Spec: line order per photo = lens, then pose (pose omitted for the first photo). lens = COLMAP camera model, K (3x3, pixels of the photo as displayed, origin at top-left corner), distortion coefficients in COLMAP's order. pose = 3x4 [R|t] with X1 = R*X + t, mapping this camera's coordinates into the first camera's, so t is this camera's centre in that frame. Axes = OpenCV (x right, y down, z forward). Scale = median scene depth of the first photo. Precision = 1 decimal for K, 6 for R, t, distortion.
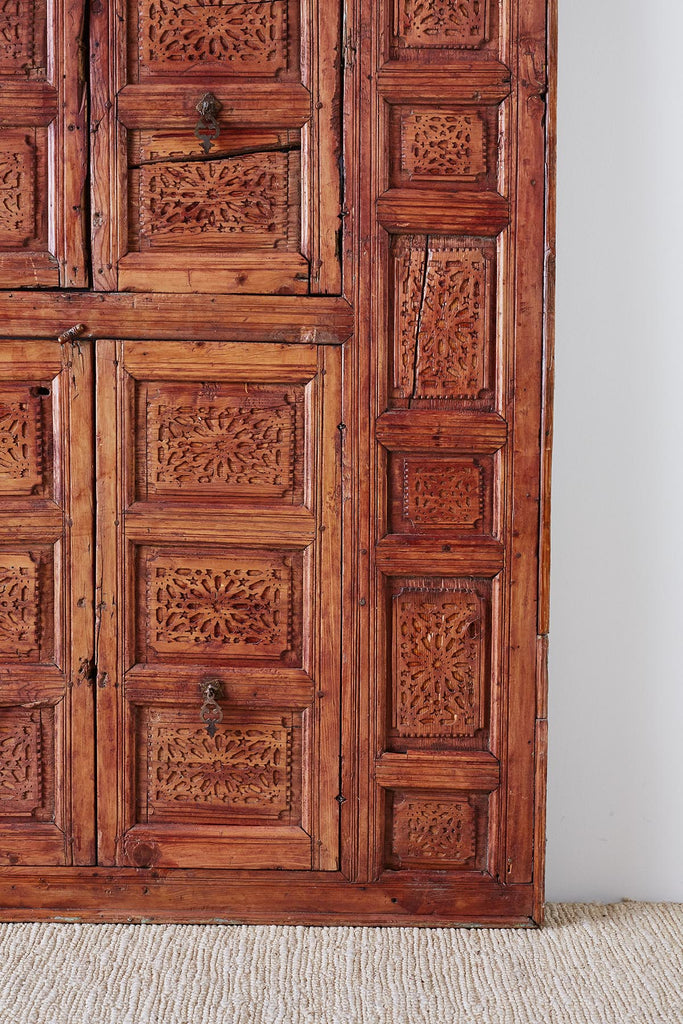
lens RADIAL K [[1535.2, 0, 372.5], [0, 1535.2, 513.1], [0, 0, 1]] dist [-0.030885, 0.000000]
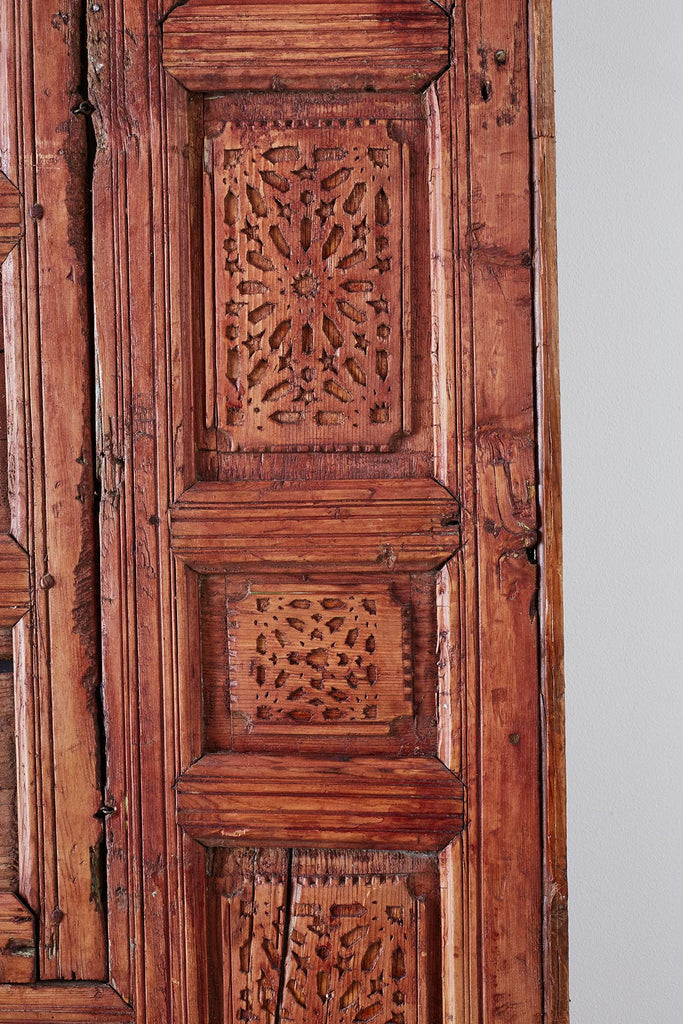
lens RADIAL K [[1535.2, 0, 375.9], [0, 1535.2, 497.5], [0, 0, 1]] dist [-0.030885, 0.000000]
pose [[0.999247, -0.020697, -0.032806, 0.078741], [0.018948, 0.998429, -0.052734, -0.260696], [0.033846, 0.052072, 0.998070, 0.529735]]
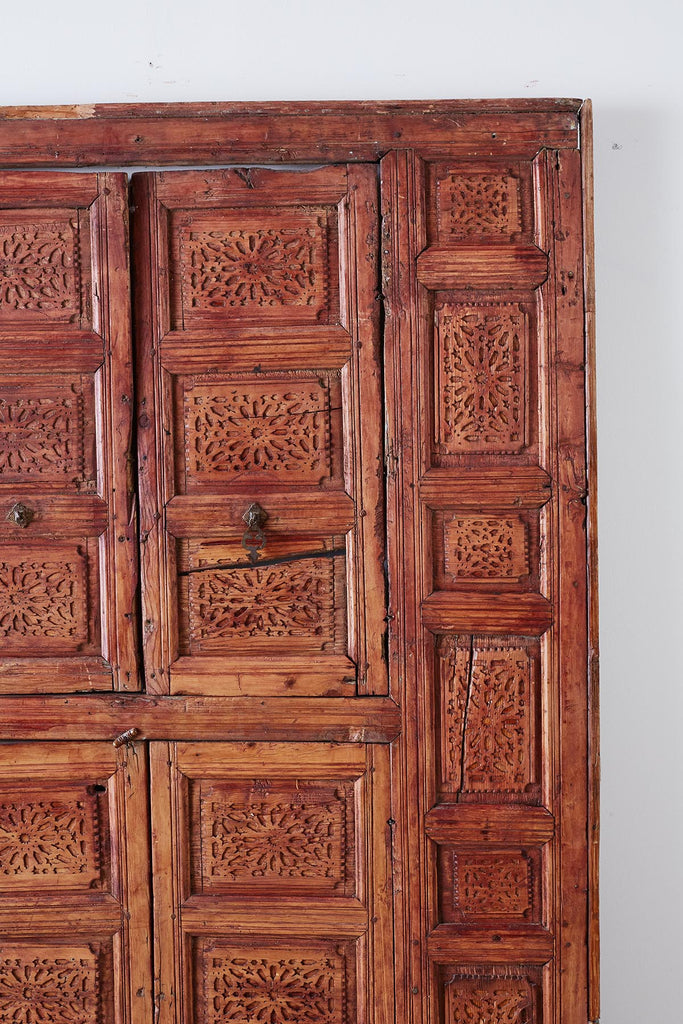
lens RADIAL K [[1535.2, 0, 374.3], [0, 1535.2, 515.1], [0, 0, 1]] dist [-0.030885, 0.000000]
pose [[0.999067, -0.019584, -0.038494, 0.011777], [0.019099, 0.999734, -0.012935, -0.247342], [0.038737, 0.012188, 0.999175, -0.018778]]
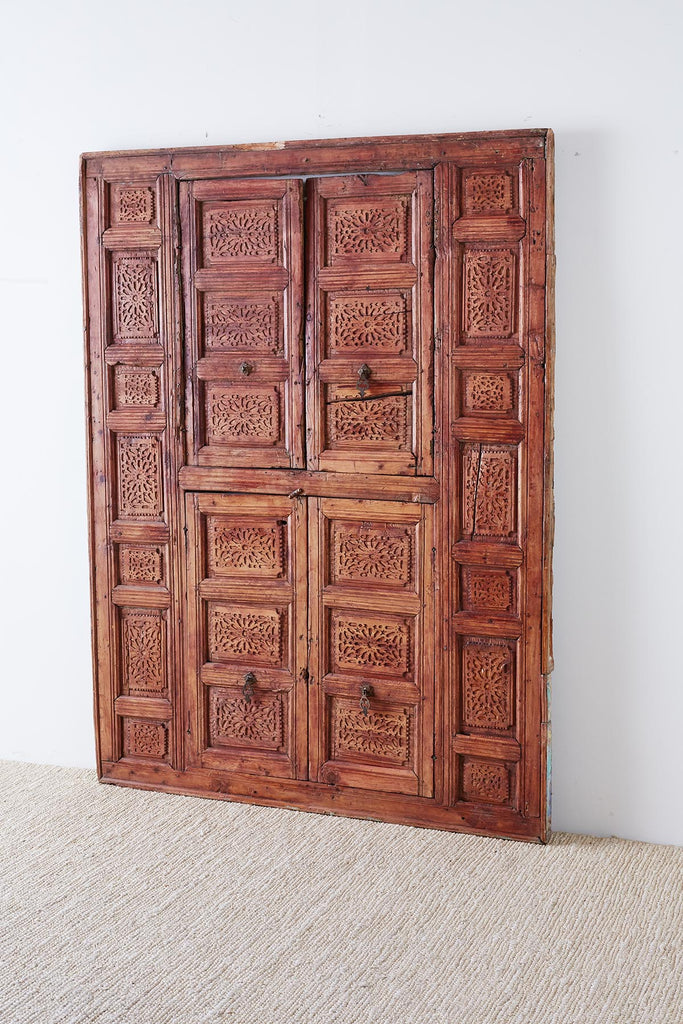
lens RADIAL K [[1535.2, 0, 325.9], [0, 1535.2, 527.2], [0, 0, 1]] dist [-0.030885, 0.000000]
pose [[0.912835, 0.038663, -0.406494, 0.587569], [-0.022858, 0.998785, 0.043668, -0.157026], [0.407688, -0.030569, 0.912609, -0.672380]]
